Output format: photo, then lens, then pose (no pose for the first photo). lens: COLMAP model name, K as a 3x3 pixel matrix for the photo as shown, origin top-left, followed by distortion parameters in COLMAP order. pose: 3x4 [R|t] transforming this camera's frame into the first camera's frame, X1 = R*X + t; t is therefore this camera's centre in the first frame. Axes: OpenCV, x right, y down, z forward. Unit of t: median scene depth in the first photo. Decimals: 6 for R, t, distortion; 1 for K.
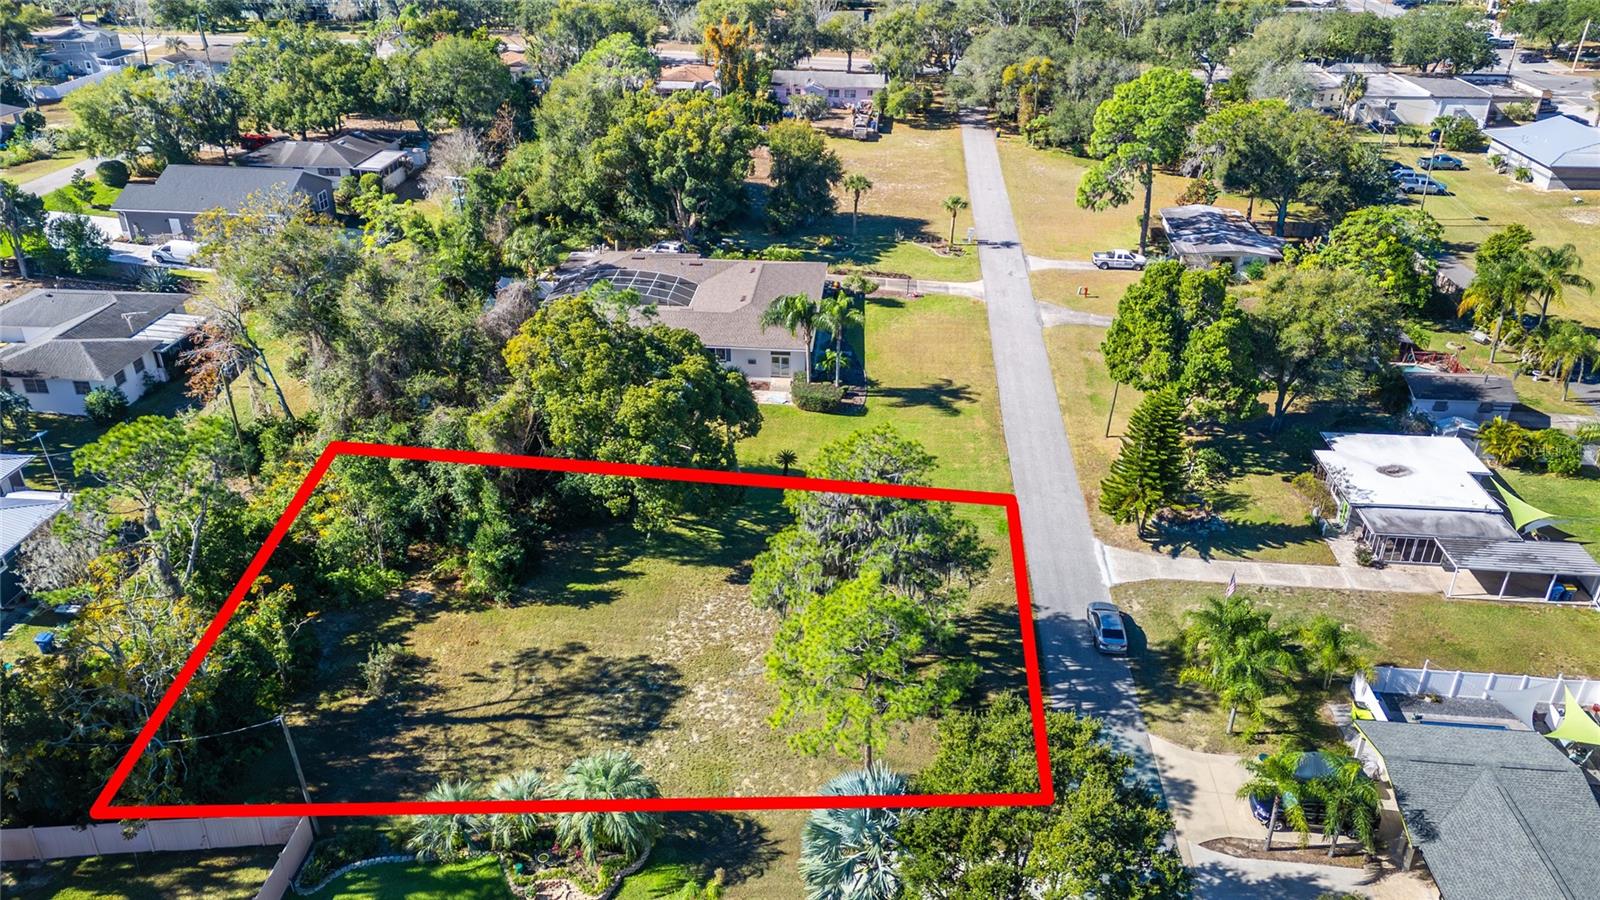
lens RADIAL K [[1168.0, 0, 799.7], [0, 1168.0, 448.5], [0, 0, 1]] dist [0.098108, -0.103435]
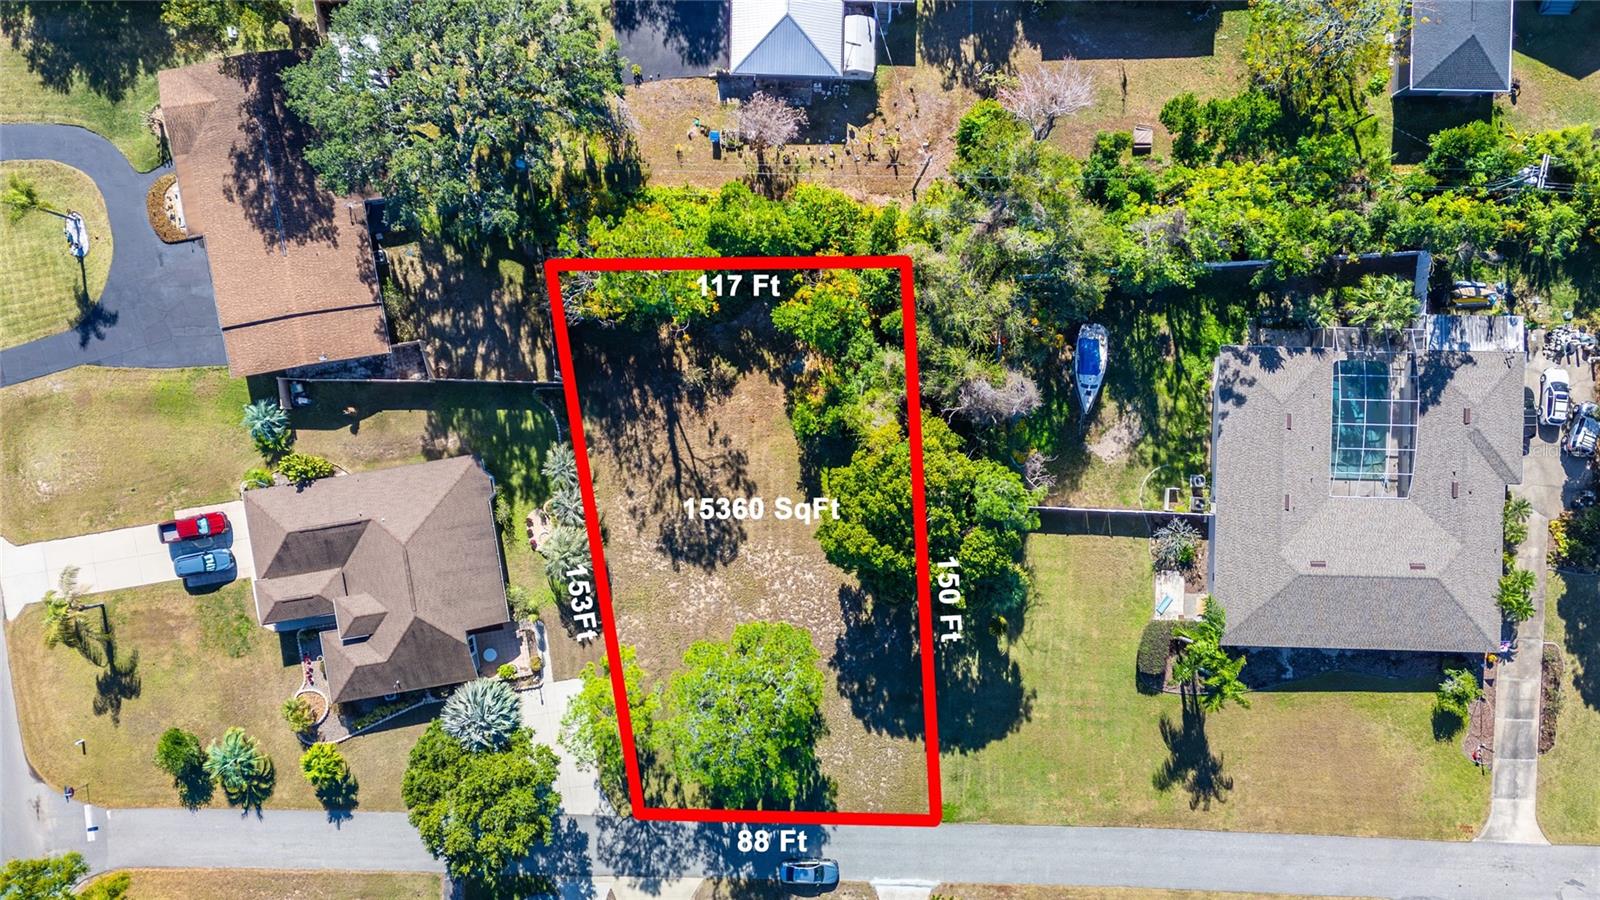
lens RADIAL K [[1168.0, 0, 799.7], [0, 1168.0, 448.5], [0, 0, 1]] dist [0.098108, -0.103435]
pose [[0.053601, 0.998559, 0.002779, -0.192856], [-0.479272, 0.023285, 0.877358, -0.876404], [0.876028, -0.048359, 0.479829, 0.295515]]
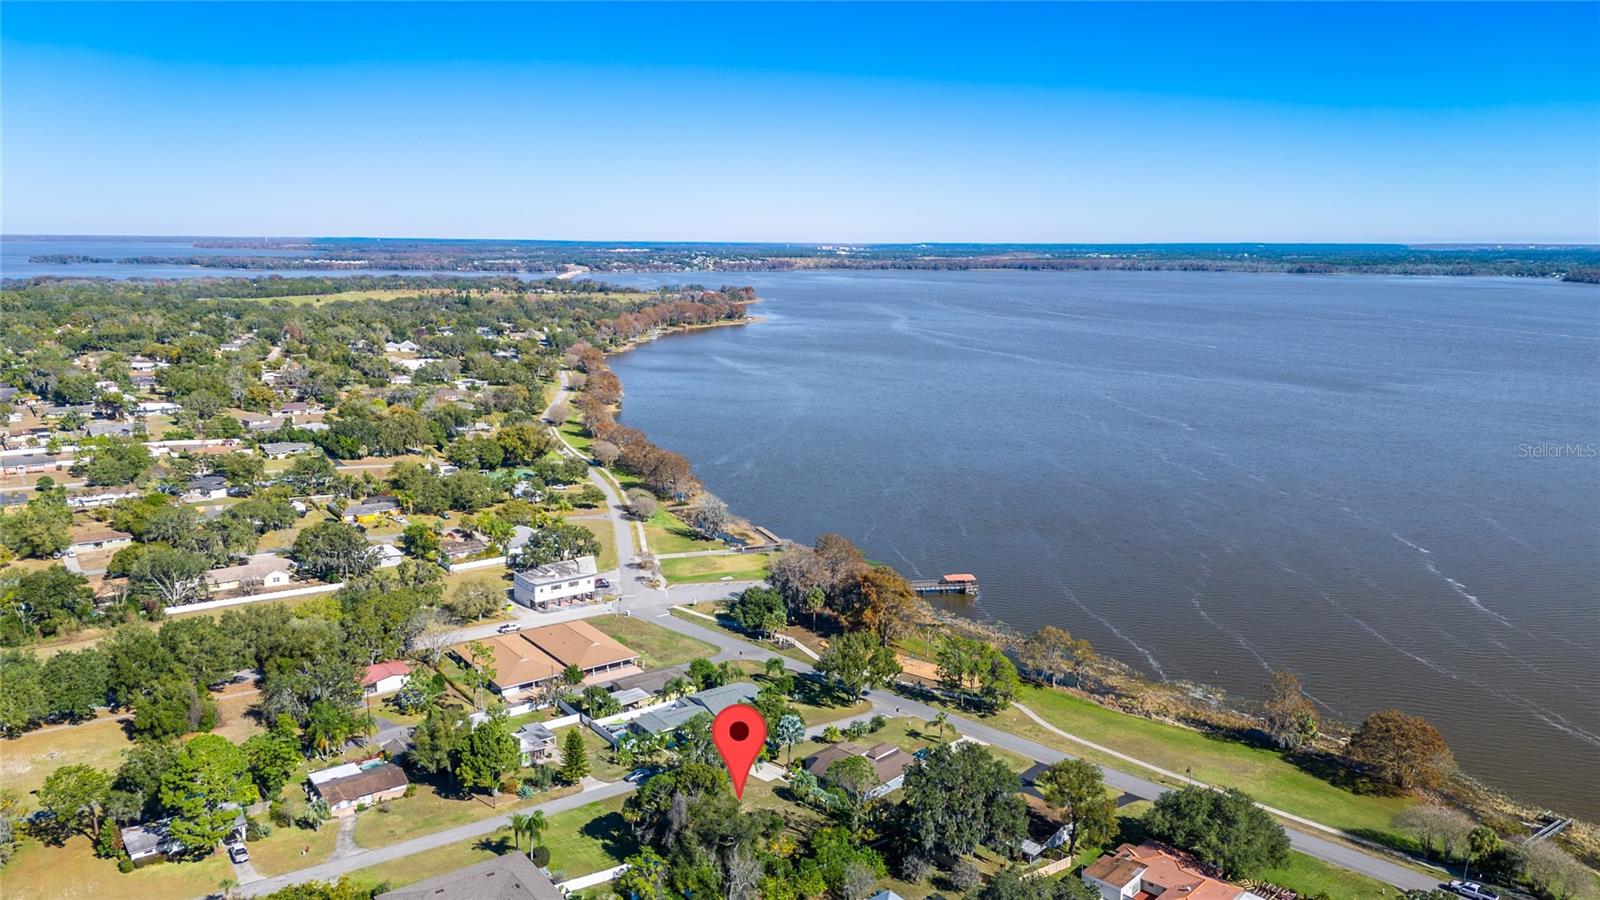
lens RADIAL K [[1168.0, 0, 799.7], [0, 1168.0, 448.5], [0, 0, 1]] dist [0.098108, -0.103435]
pose [[-0.646486, -0.143779, 0.749256, -1.852642], [0.345411, 0.820503, 0.455484, -1.521743], [-0.680255, 0.553266, -0.480780, 1.433613]]
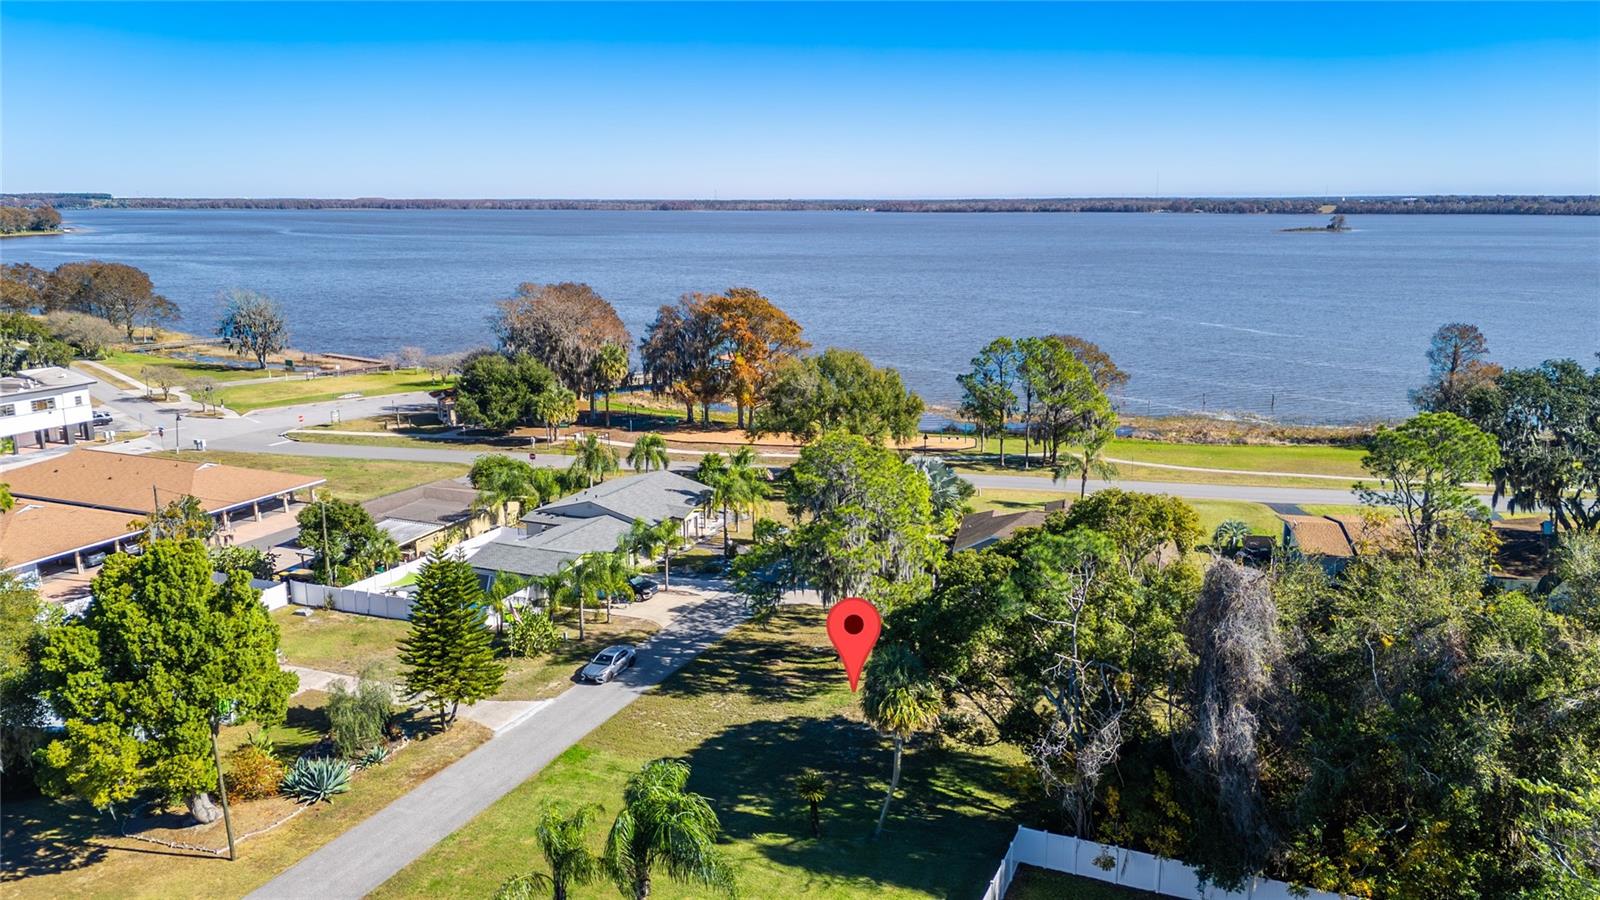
lens RADIAL K [[1170.4, 0, 800.0], [0, 1170.4, 450.0], [0, 0, 1]] dist [0.075058, -0.062652]
pose [[-0.946185, -0.069883, 0.315990, -0.199414], [0.148085, 0.774697, 0.614748, -0.541473], [-0.287757, 0.628459, -0.722659, 1.339660]]
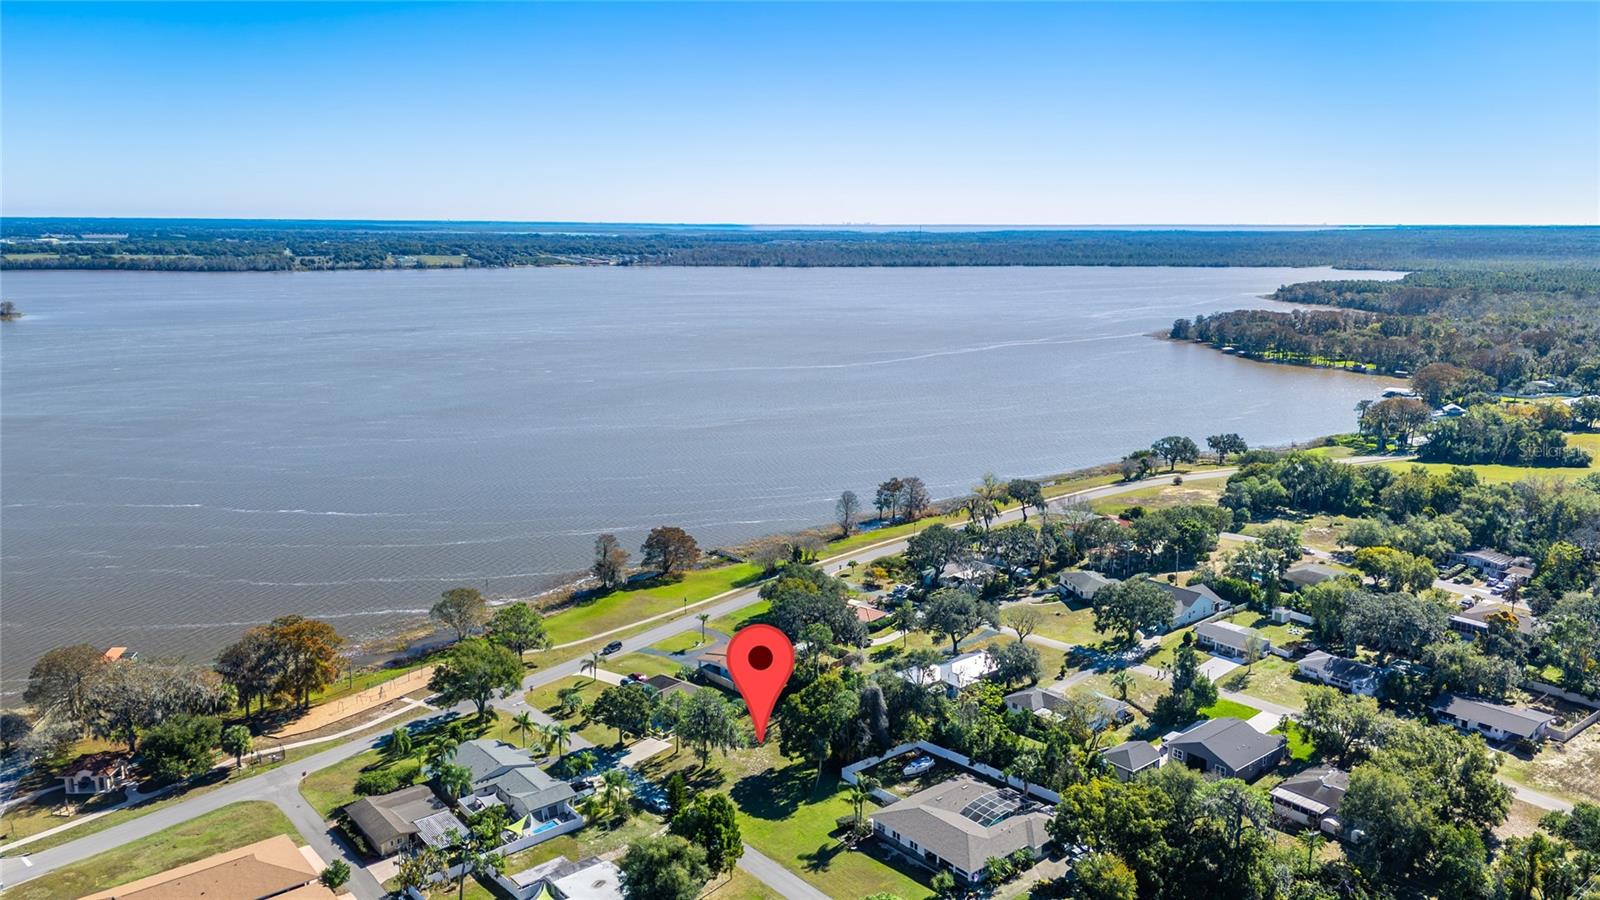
lens RADIAL K [[1168.0, 0, 799.7], [0, 1168.0, 448.5], [0, 0, 1]] dist [0.098108, -0.103435]
pose [[-0.715259, 0.126936, -0.687235, 1.567509], [-0.331208, 0.804347, 0.493282, -1.732911], [0.615391, 0.580442, -0.533274, 1.860996]]
